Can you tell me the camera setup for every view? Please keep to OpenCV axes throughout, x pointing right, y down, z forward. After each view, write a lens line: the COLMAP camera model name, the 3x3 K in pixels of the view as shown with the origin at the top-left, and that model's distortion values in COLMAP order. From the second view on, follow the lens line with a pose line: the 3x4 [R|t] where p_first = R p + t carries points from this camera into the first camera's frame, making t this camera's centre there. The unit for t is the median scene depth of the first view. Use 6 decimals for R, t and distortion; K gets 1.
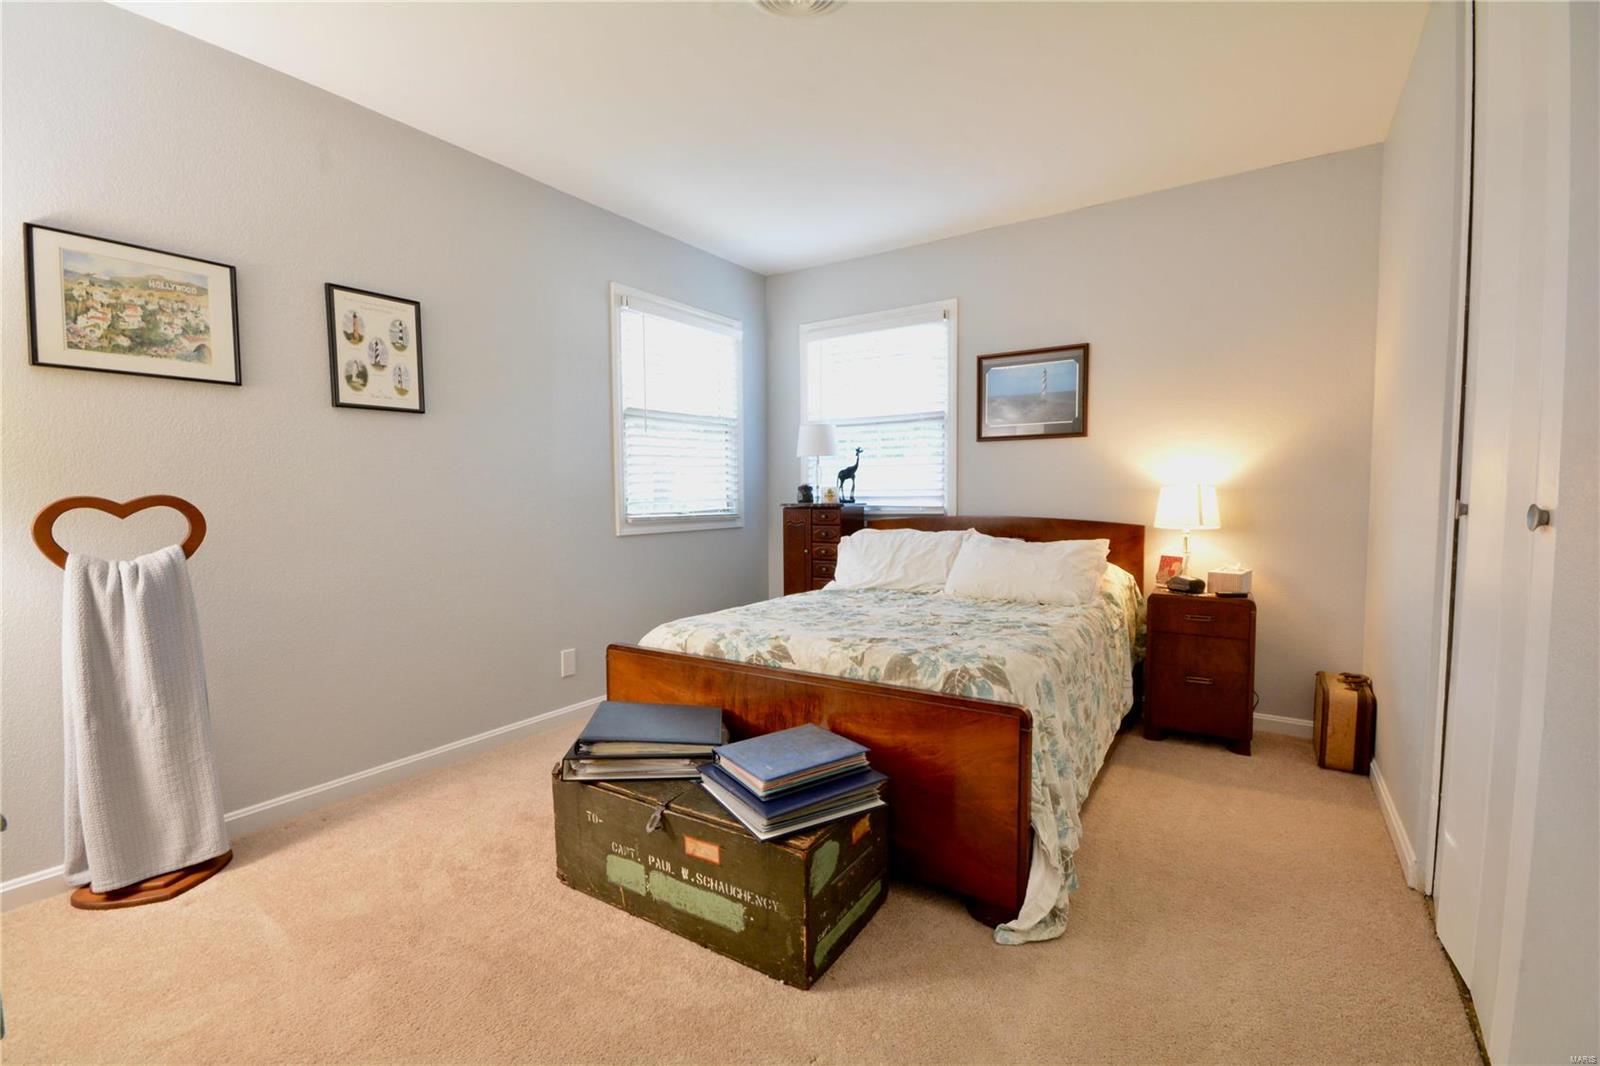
lens RADIAL K [[704.0, 0, 791.2], [0, 704.0, 539.1], [0, 0, 1]] dist [-0.007704, -0.000264]
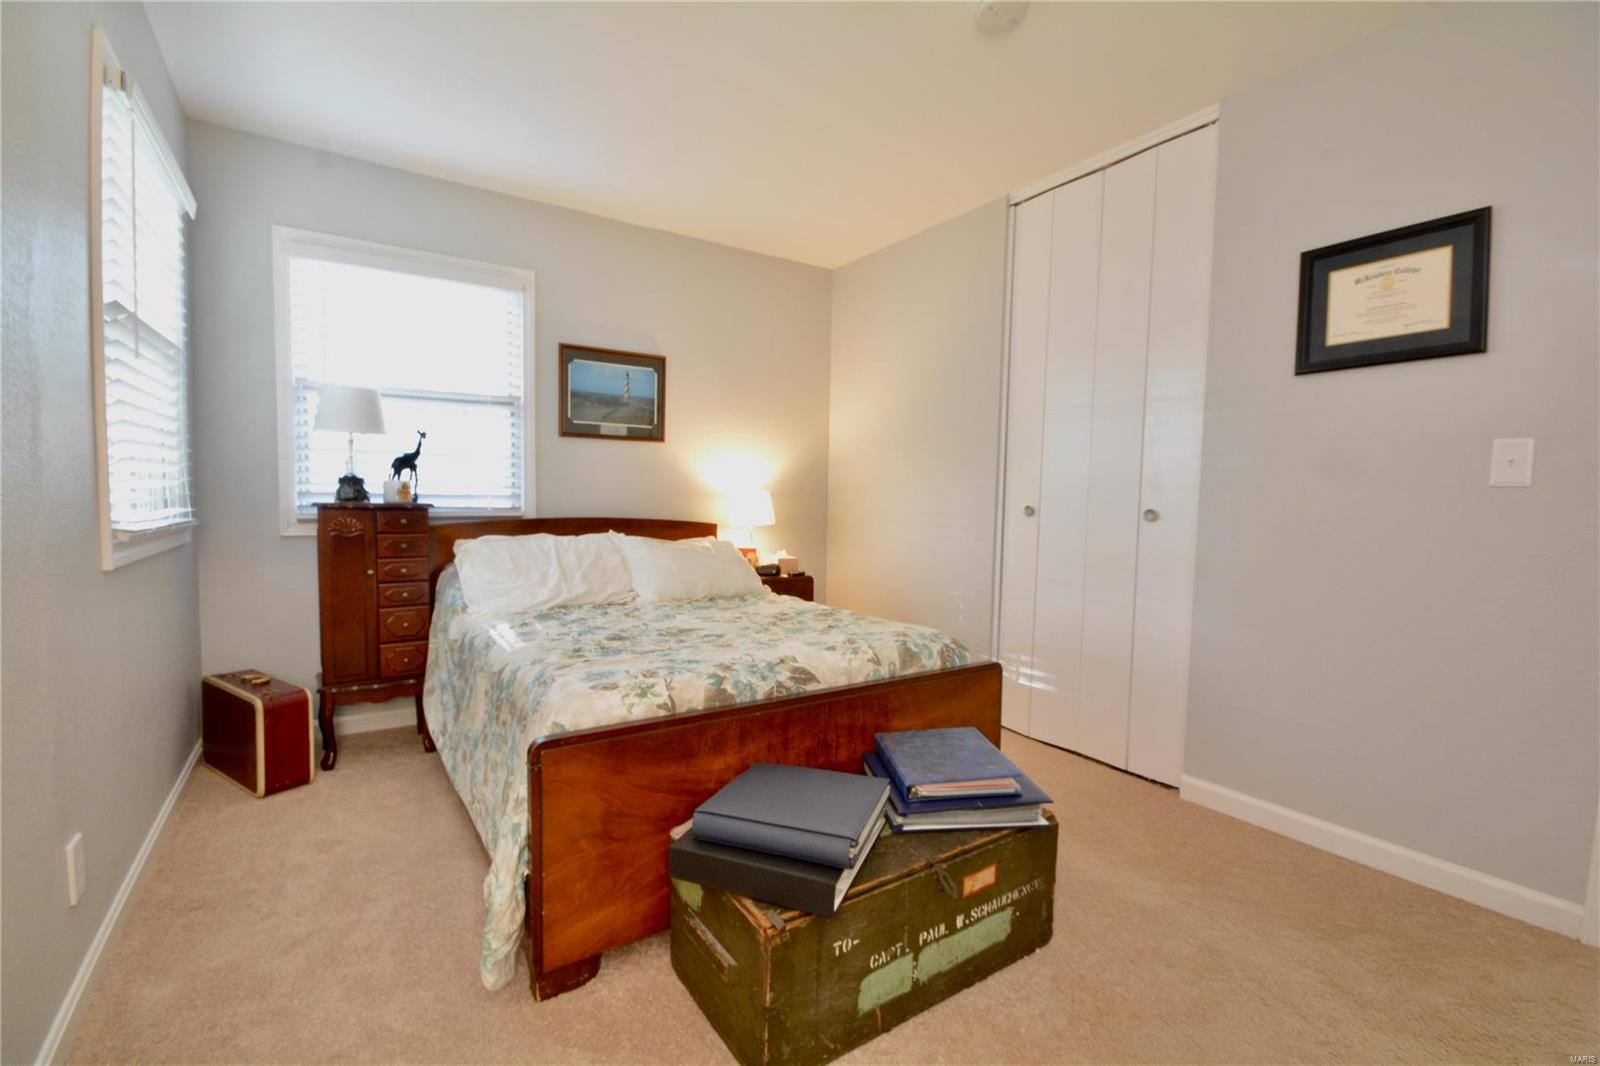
lens RADIAL K [[704.0, 0, 791.2], [0, 704.0, 529.0], [0, 0, 1]] dist [-0.007704, -0.000264]
pose [[0.392943, -0.028183, 0.919131, -0.505214], [0.037884, 0.999178, 0.014441, -0.021796], [-0.918782, 0.029146, 0.393688, 0.402048]]
